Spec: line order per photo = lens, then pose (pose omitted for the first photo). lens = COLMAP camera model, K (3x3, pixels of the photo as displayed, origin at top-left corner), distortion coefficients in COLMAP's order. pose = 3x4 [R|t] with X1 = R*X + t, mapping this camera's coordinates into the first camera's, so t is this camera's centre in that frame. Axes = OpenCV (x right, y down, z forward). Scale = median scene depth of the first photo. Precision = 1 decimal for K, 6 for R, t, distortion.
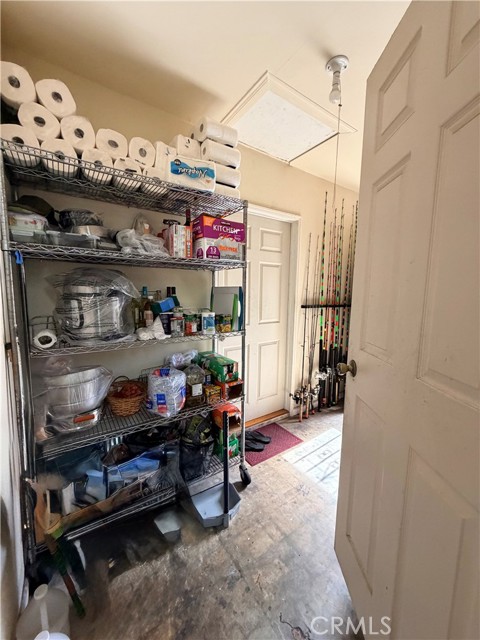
lens RADIAL K [[253.6, 0, 238.2], [0, 253.6, 317.8], [0, 0, 1]] dist [-0.008525, -0.000003]
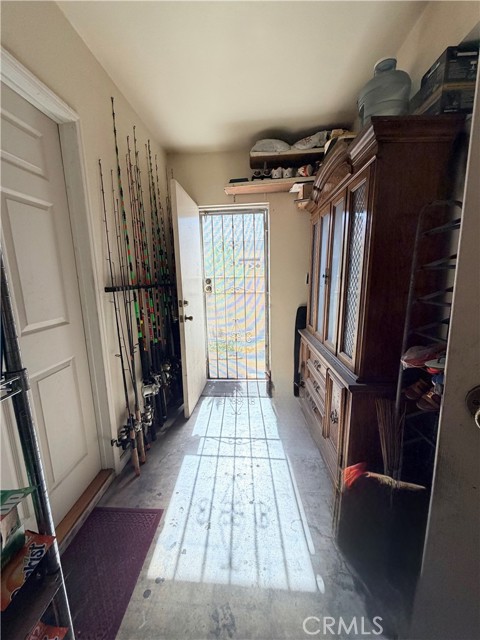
lens RADIAL K [[253.6, 0, 239.4], [0, 253.6, 319.5], [0, 0, 1]] dist [-0.008525, -0.000003]
pose [[0.609319, -0.163813, 0.775819, -0.020270], [0.112571, 0.986388, 0.119862, -0.011635], [-0.784893, 0.014301, 0.619466, 0.390446]]
